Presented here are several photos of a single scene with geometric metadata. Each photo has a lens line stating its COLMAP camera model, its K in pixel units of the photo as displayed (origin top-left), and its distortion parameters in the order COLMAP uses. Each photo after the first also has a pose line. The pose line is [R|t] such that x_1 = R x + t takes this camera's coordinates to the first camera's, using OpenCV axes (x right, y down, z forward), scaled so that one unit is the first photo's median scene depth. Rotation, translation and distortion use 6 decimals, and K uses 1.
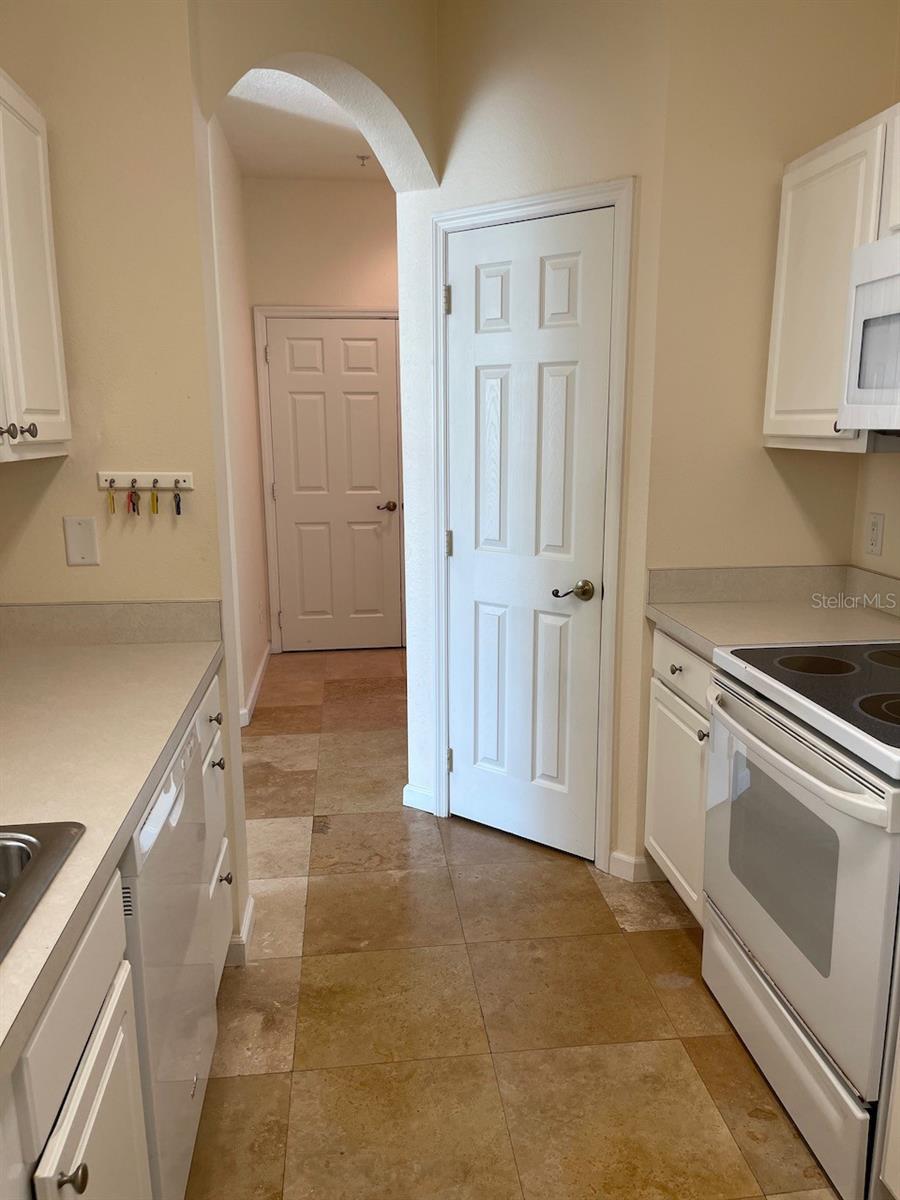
lens RADIAL K [[897.0, 0, 454.1], [0, 897.0, 607.2], [0, 0, 1]] dist [0.031086, -0.032980]
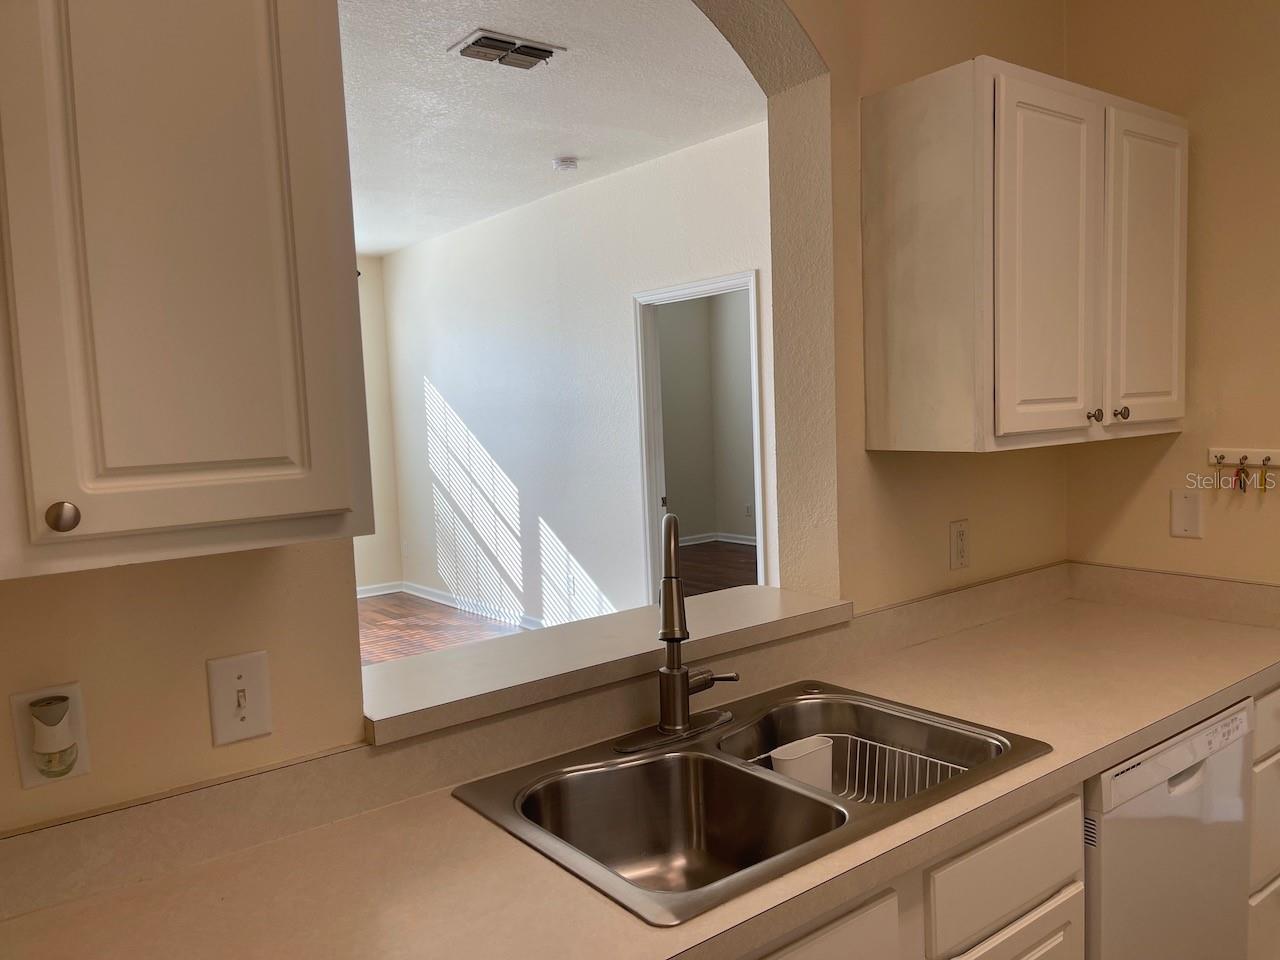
lens RADIAL K [[956.8, 0, 642.6], [0, 956.8, 477.6], [0, 0, 1]] dist [0.031086, -0.032980]
pose [[0.489625, 0.051347, -0.870420, 0.243436], [-0.136685, 0.990443, -0.018460, -0.009305], [0.861153, 0.128011, 0.491963, -0.085279]]
